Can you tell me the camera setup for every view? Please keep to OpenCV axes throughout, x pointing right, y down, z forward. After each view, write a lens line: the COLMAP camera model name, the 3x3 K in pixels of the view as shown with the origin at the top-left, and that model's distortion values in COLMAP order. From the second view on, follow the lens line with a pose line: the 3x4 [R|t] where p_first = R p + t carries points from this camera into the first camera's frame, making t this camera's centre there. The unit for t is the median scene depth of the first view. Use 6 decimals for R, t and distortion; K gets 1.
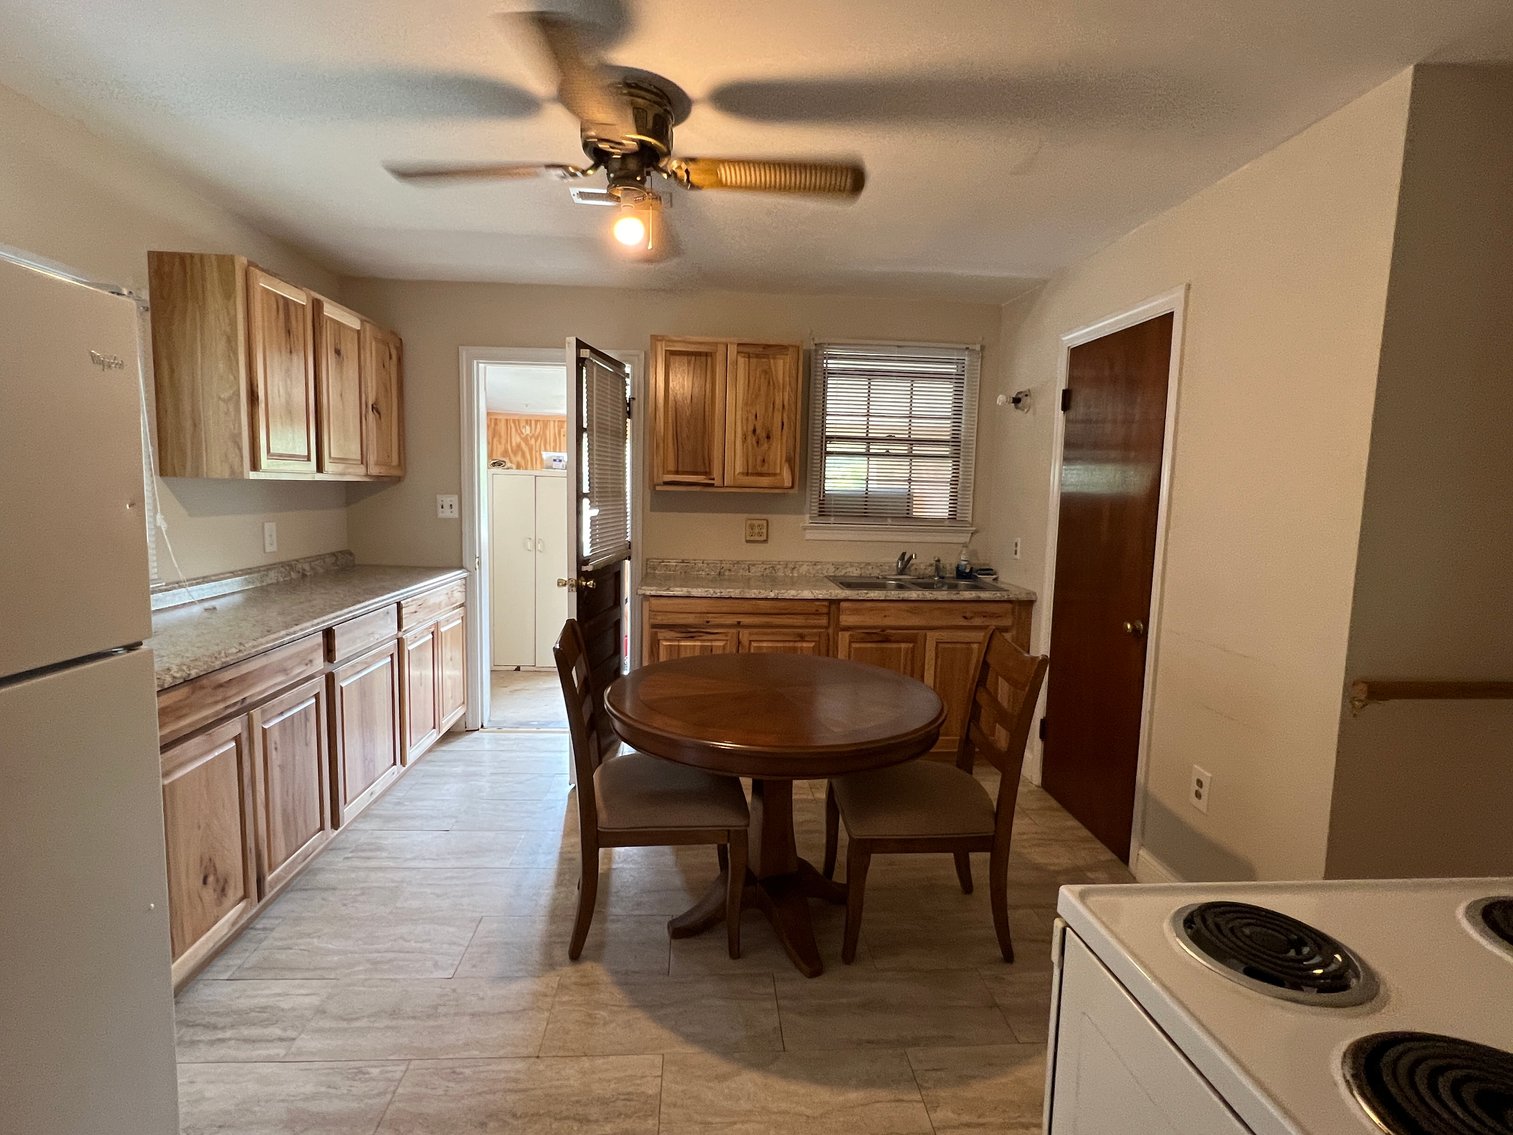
lens RADIAL K [[764.9, 0, 754.5], [0, 764.9, 571.9], [0, 0, 1]] dist [0.002021, -0.001140]
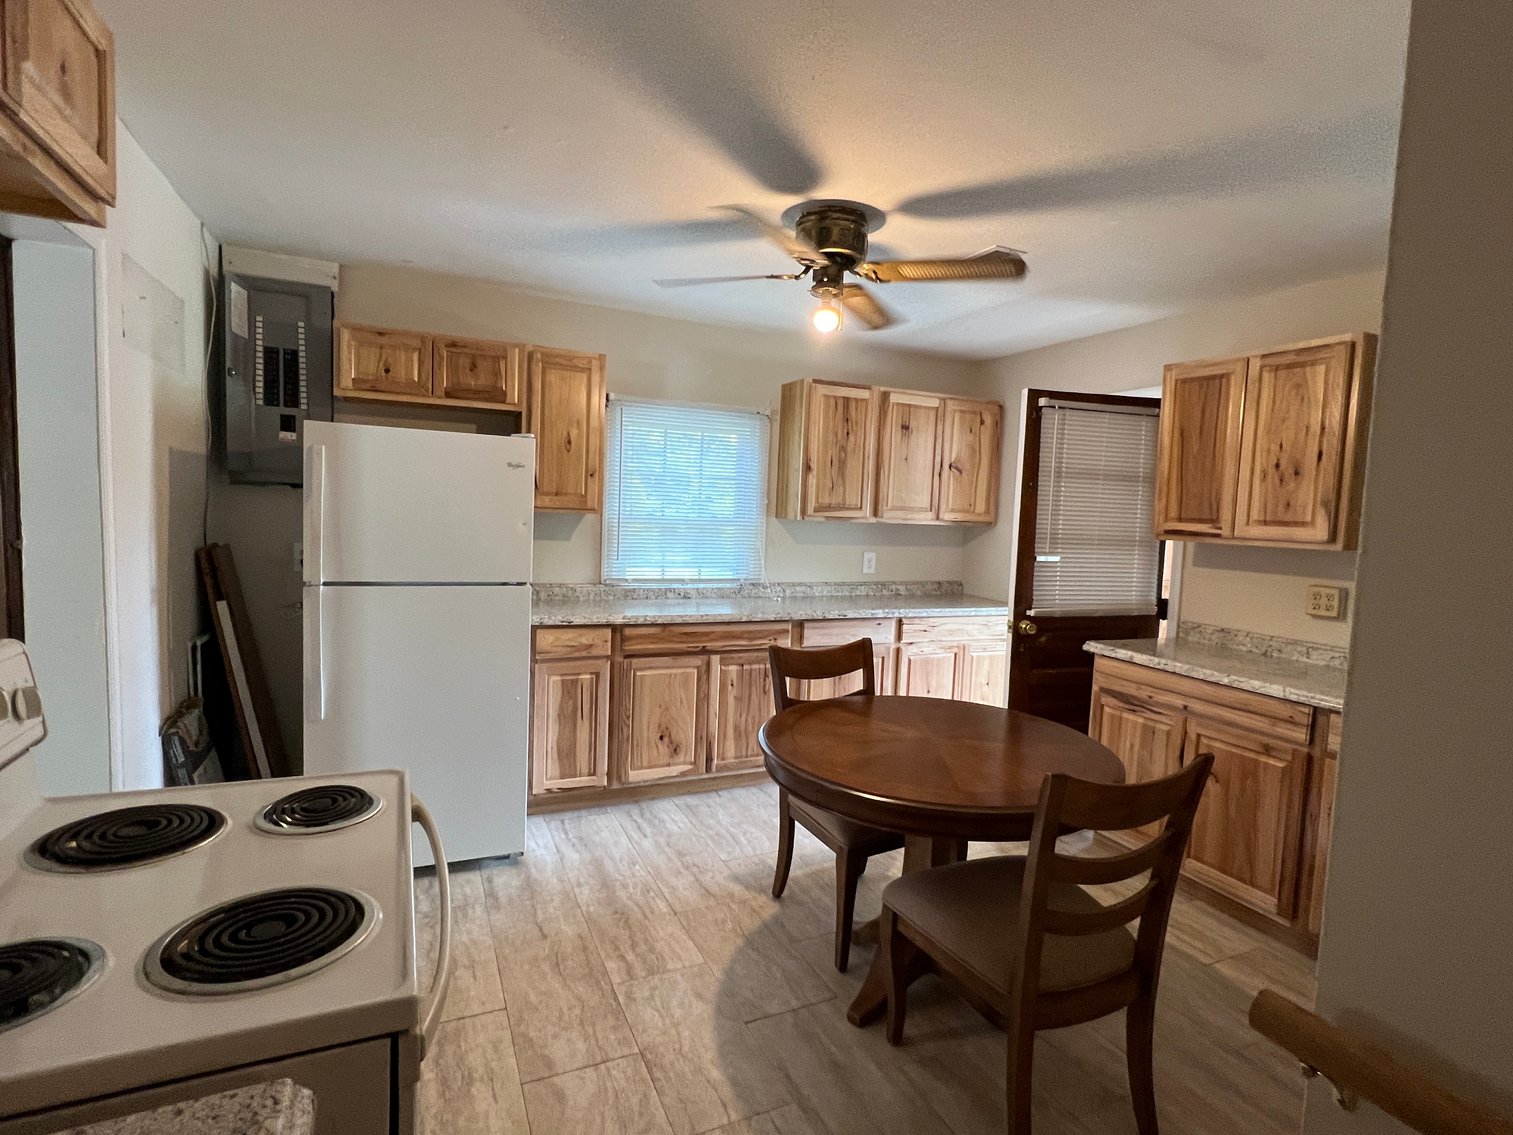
lens RADIAL K [[764.9, 0, 750.0], [0, 764.9, 563.1], [0, 0, 1]] dist [0.002021, -0.001140]
pose [[0.344624, 0.059641, -0.936844, 0.561276], [-0.134987, 0.990757, 0.013417, -0.031625], [0.928985, 0.121838, 0.349489, 0.283200]]
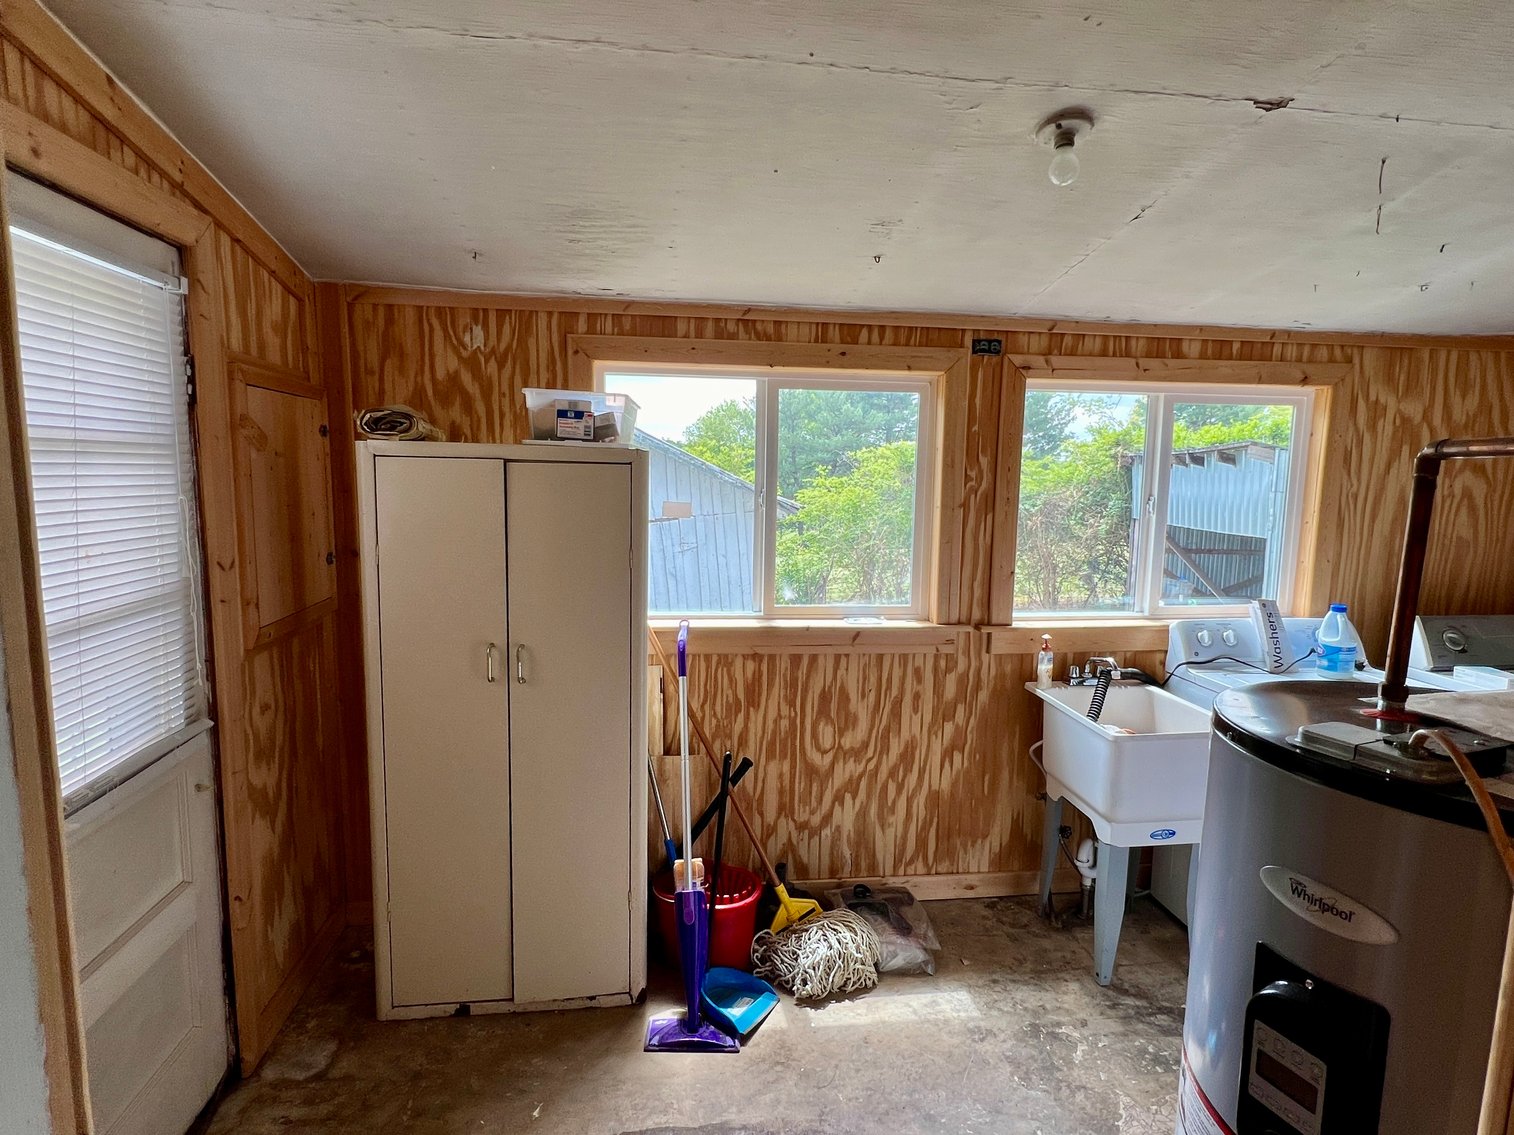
lens RADIAL K [[765.4, 0, 754.8], [0, 765.4, 564.4], [0, 0, 1]] dist [0.002021, -0.001140]
pose [[0.997779, -0.014382, 0.065042, -0.188171], [0.013518, 0.999815, 0.013697, -0.077997], [-0.065227, -0.012787, 0.997789, 0.619120]]
